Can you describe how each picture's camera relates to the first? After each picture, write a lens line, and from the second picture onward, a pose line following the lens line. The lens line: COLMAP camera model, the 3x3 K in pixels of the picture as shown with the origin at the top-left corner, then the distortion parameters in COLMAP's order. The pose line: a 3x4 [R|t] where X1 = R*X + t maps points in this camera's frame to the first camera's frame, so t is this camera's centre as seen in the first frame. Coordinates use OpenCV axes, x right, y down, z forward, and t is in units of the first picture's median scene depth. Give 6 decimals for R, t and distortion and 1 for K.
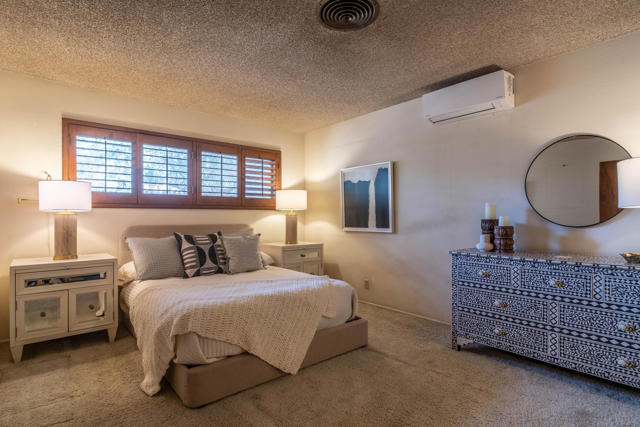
lens RADIAL K [[334.0, 0, 319.7], [0, 334.0, 213.9], [0, 0, 1]] dist [0.006602, 0.001277]
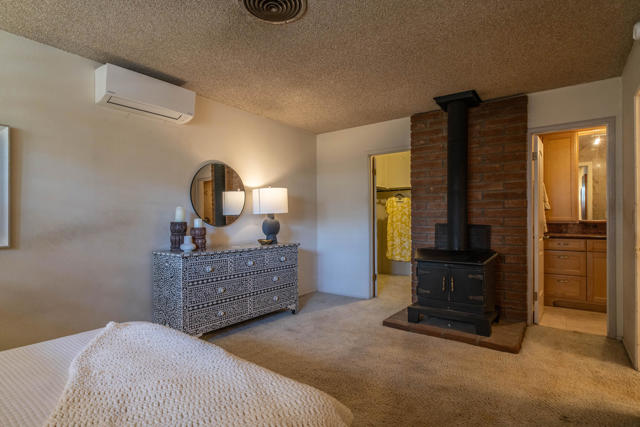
lens RADIAL K [[334.0, 0, 319.9], [0, 334.0, 216.2], [0, 0, 1]] dist [0.006602, 0.001277]
pose [[-0.214547, 0.008339, 0.976678, -1.025265], [-0.005922, 0.999934, -0.009839, 0.008174], [-0.976696, -0.007895, -0.214484, 1.269688]]
